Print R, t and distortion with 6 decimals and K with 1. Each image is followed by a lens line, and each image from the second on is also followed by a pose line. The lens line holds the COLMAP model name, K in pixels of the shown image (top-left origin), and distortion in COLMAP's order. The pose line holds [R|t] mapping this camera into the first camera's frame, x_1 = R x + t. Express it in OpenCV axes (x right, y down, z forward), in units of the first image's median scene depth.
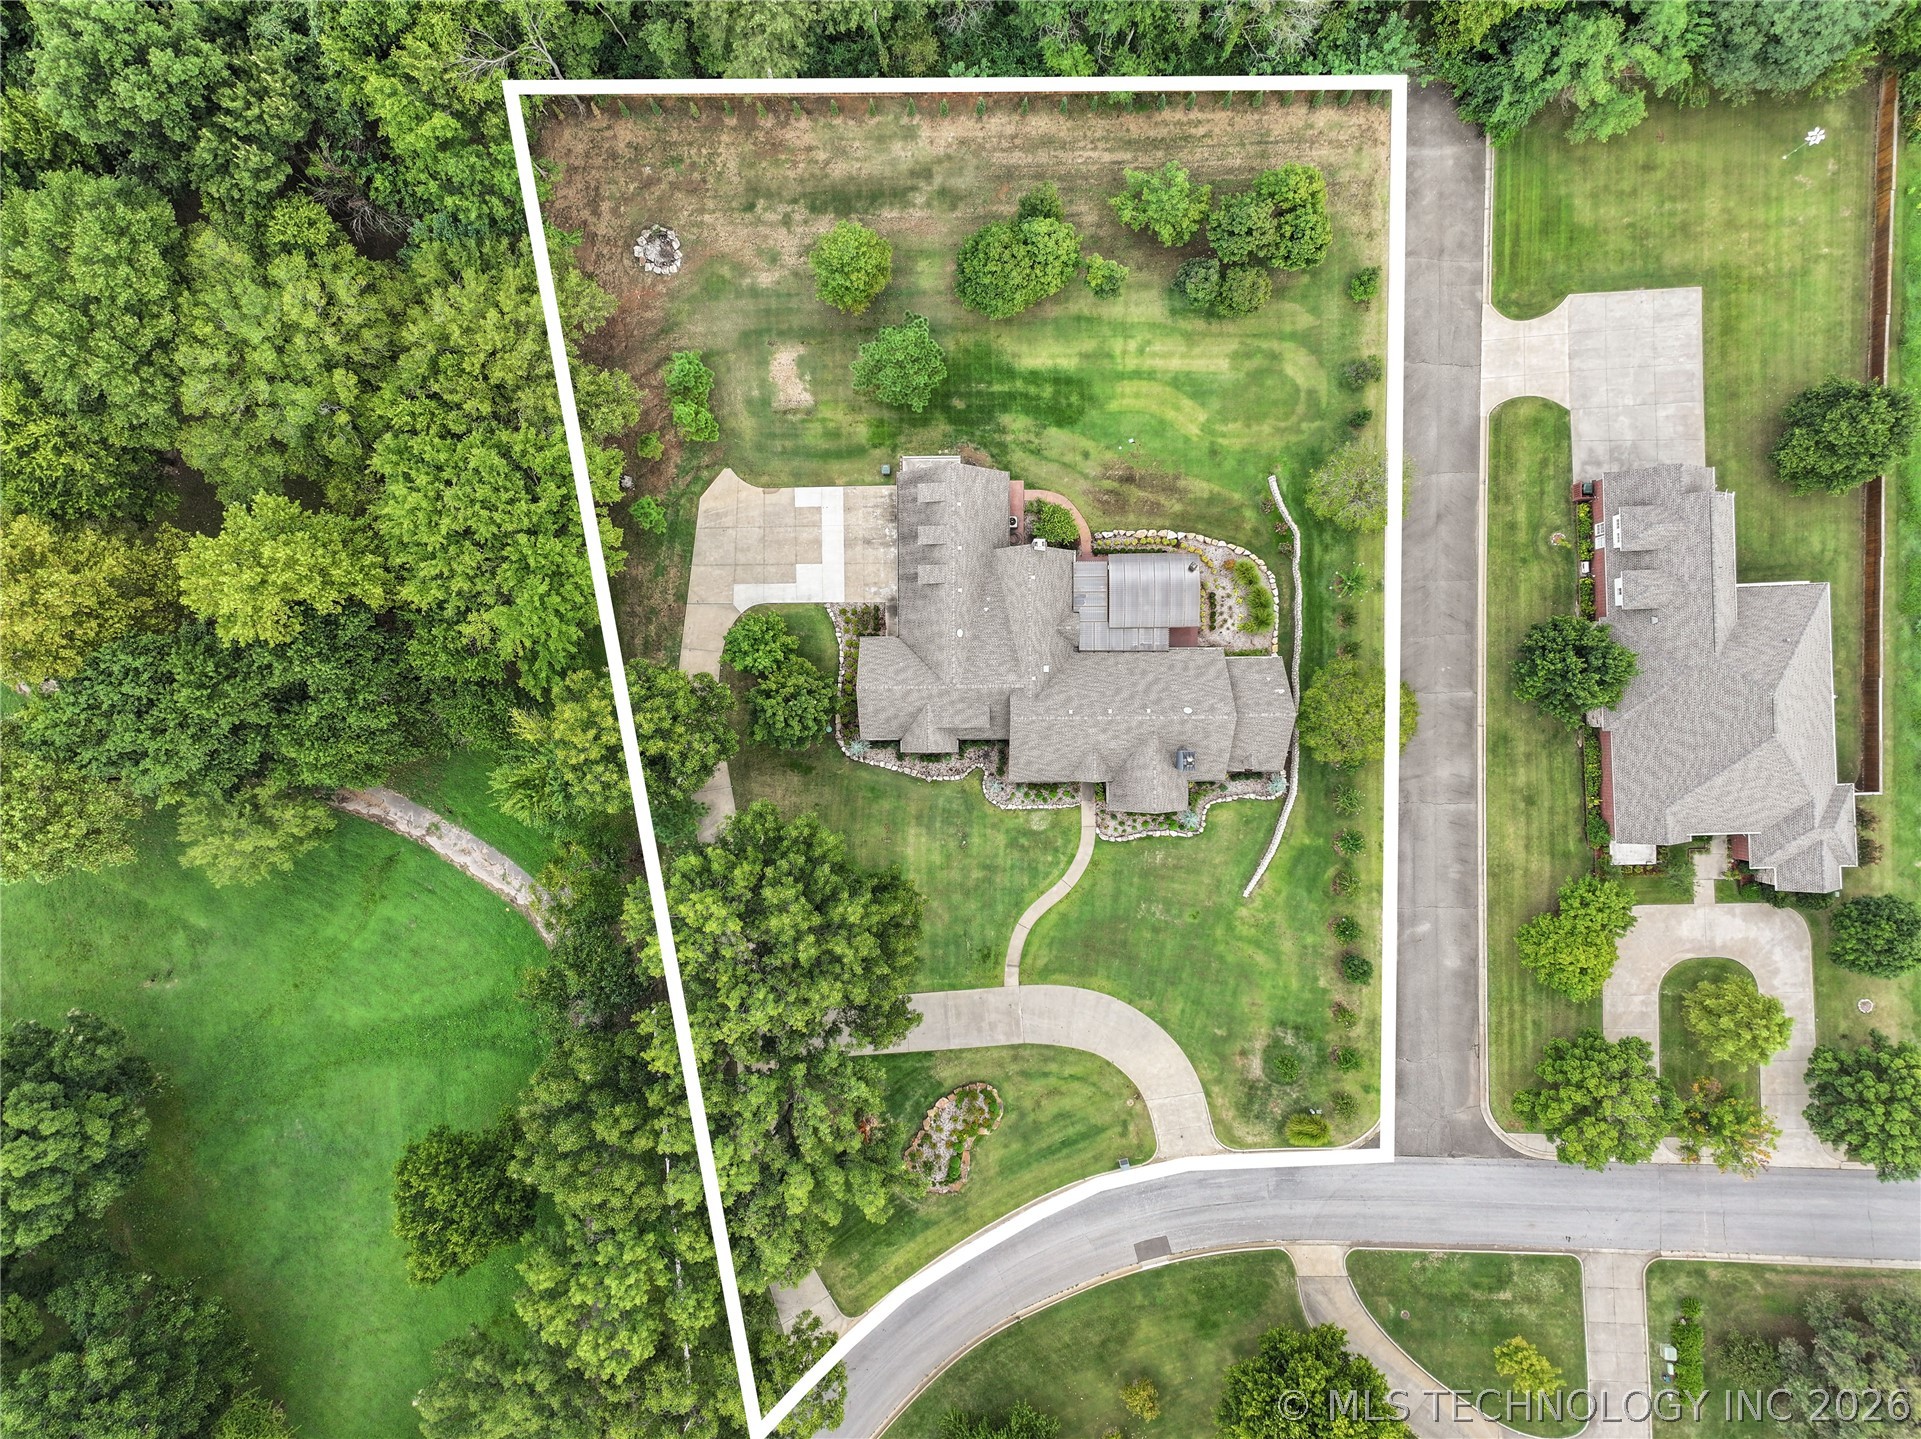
lens RADIAL K [[1326.3, 0, 956.5], [0, 1326.3, 711.9], [0, 0, 1]] dist [0.069409, 0.002263]
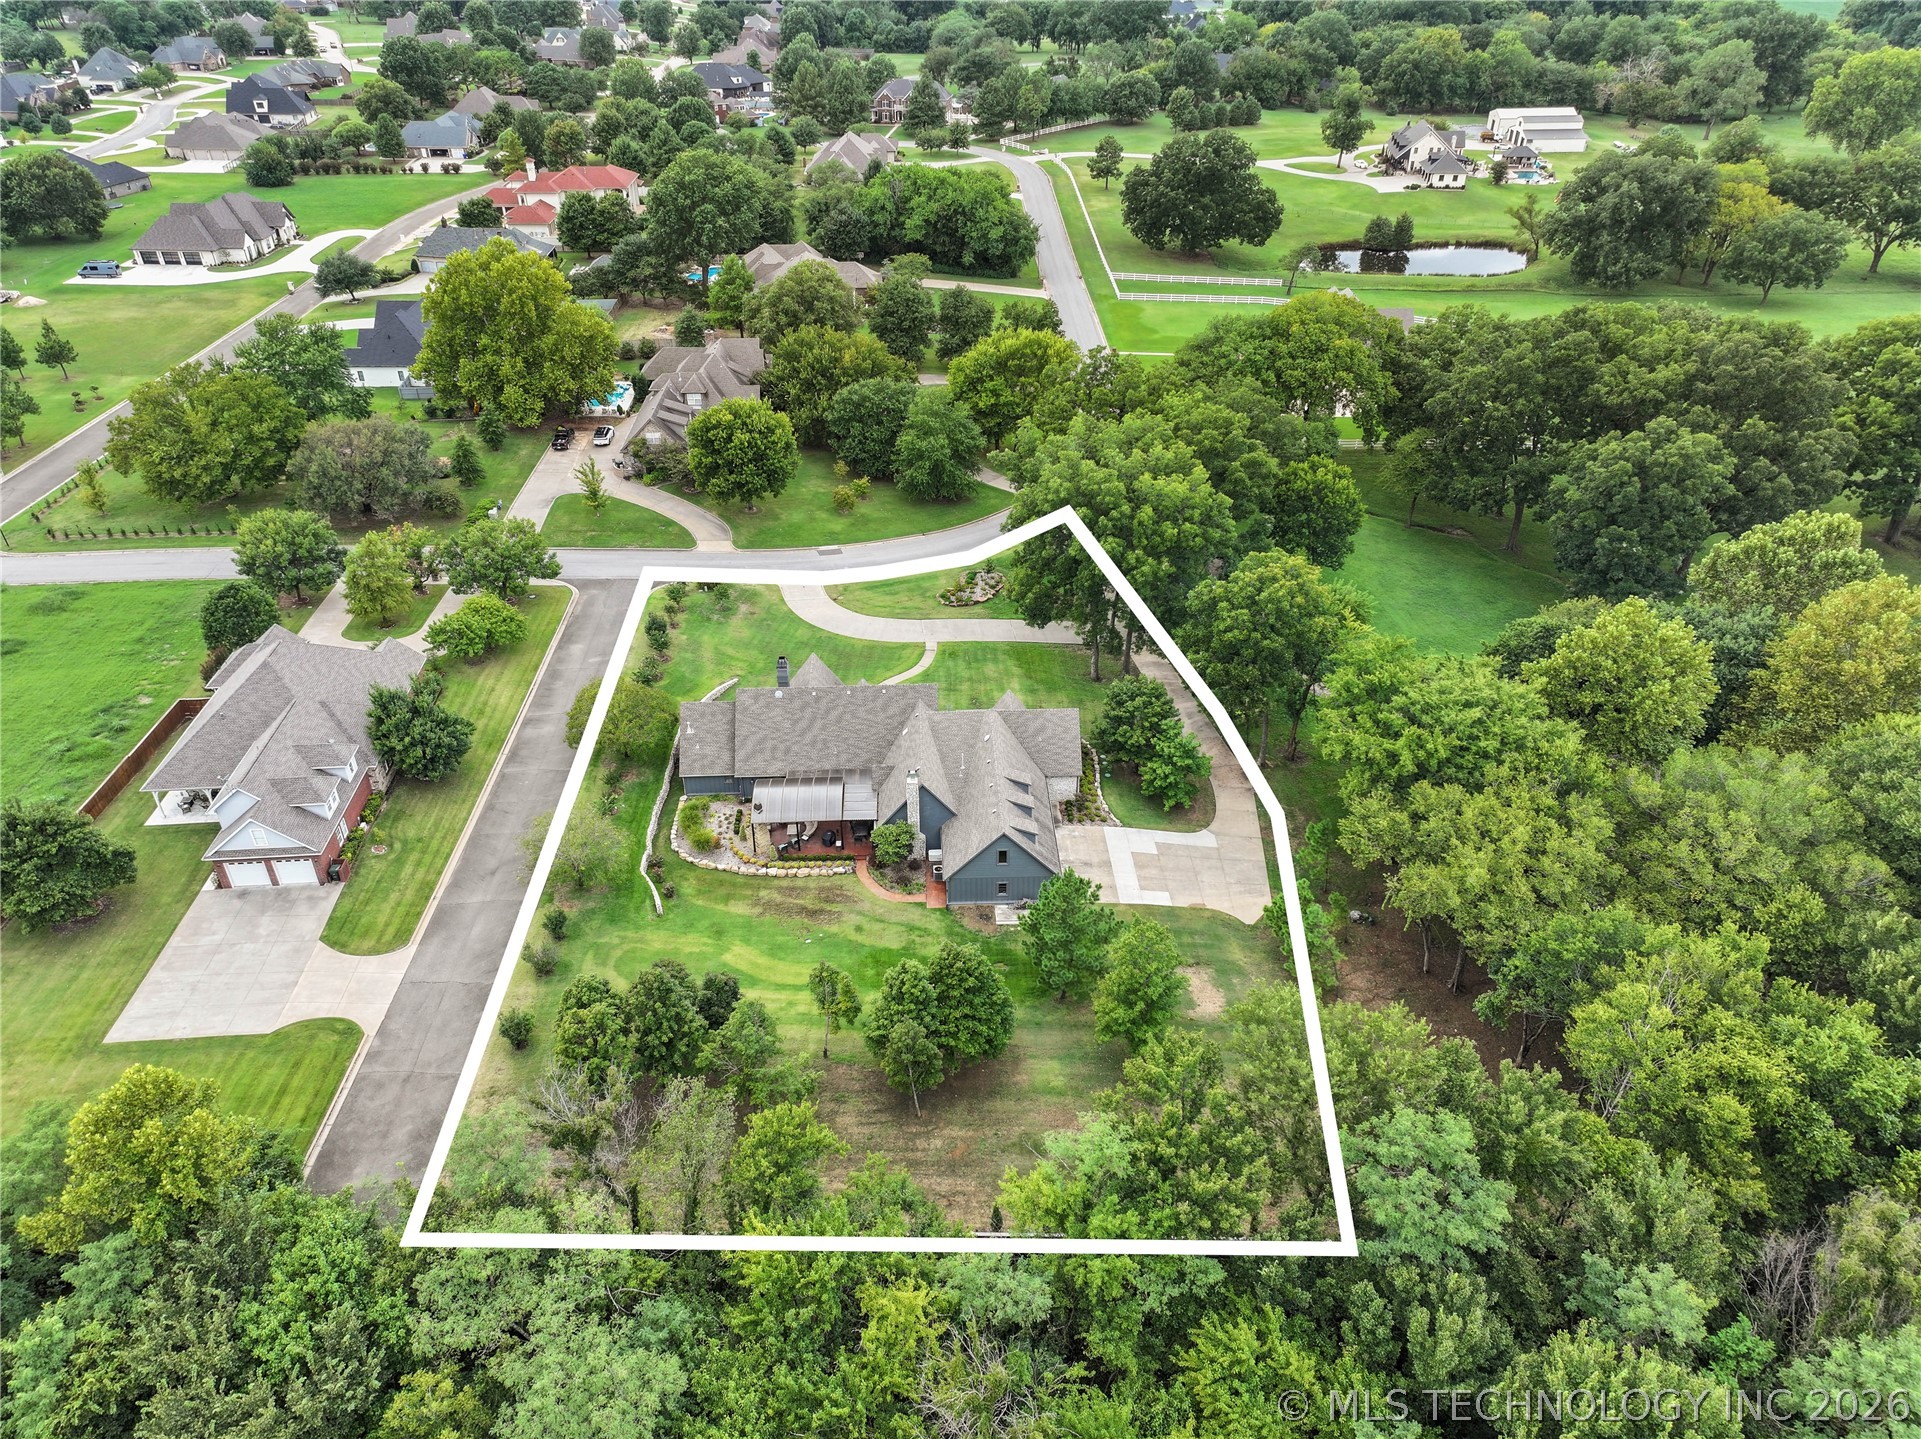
lens RADIAL K [[1326.3, 0, 956.5], [0, 1326.3, 711.9], [0, 0, 1]] dist [0.069409, 0.002263]
pose [[-0.999329, 0.030846, -0.019768, 0.044424], [-0.033276, -0.538447, 0.842002, -0.881735], [0.015328, 0.842095, 0.539112, 0.386387]]
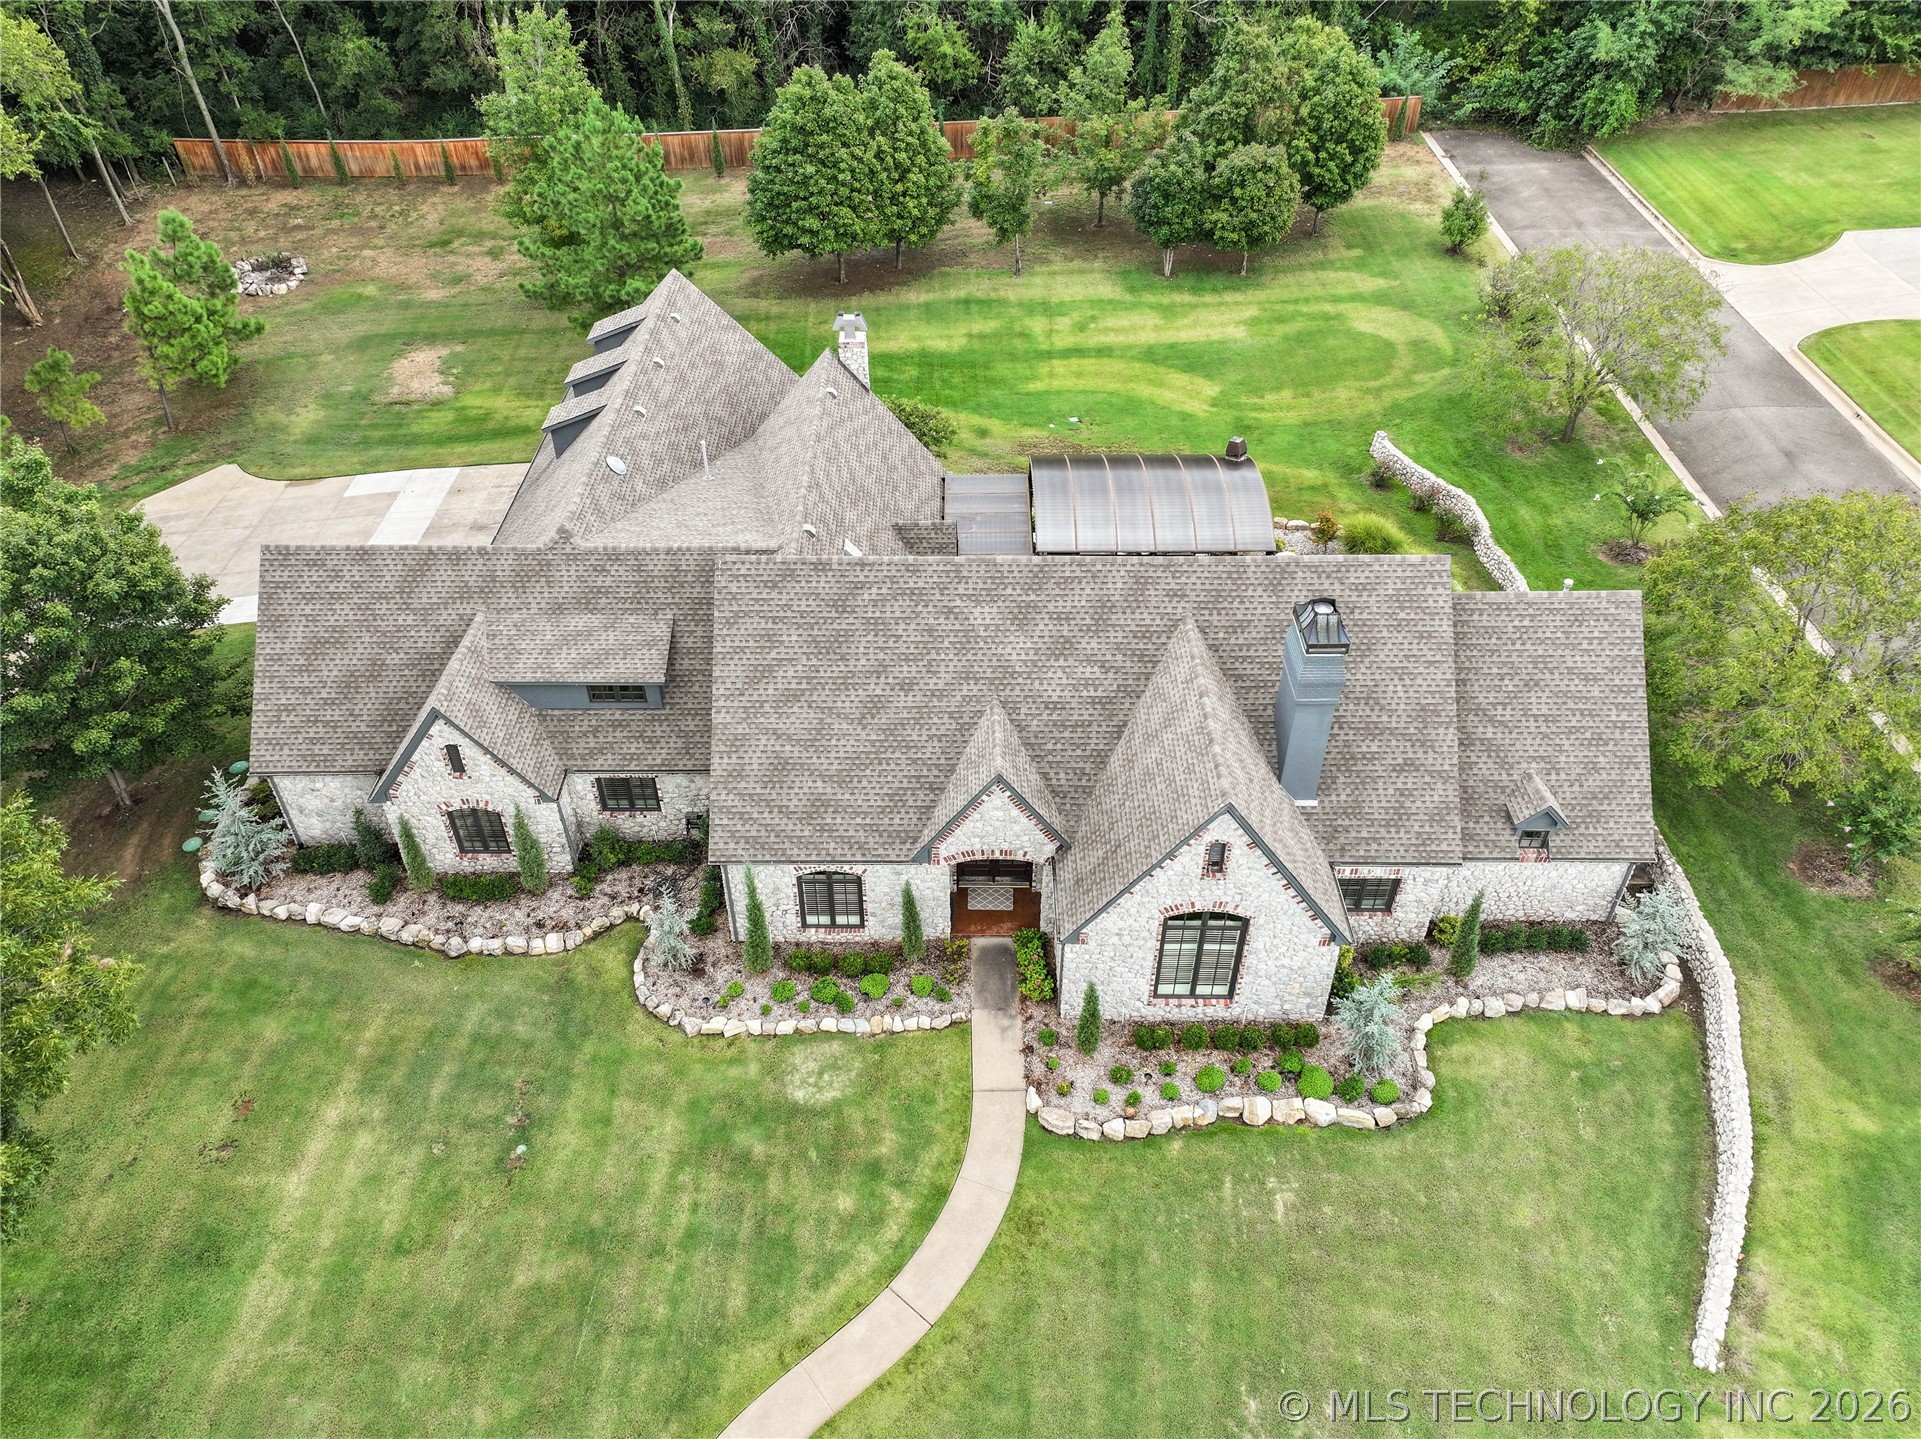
lens RADIAL K [[1326.3, 0, 956.5], [0, 1326.3, 711.9], [0, 0, 1]] dist [0.069409, 0.002263]
pose [[0.999936, 0.009789, -0.005747, 0.091789], [-0.010674, 0.638531, -0.769522, 0.245866], [-0.003863, 0.769534, 0.638594, 0.769004]]
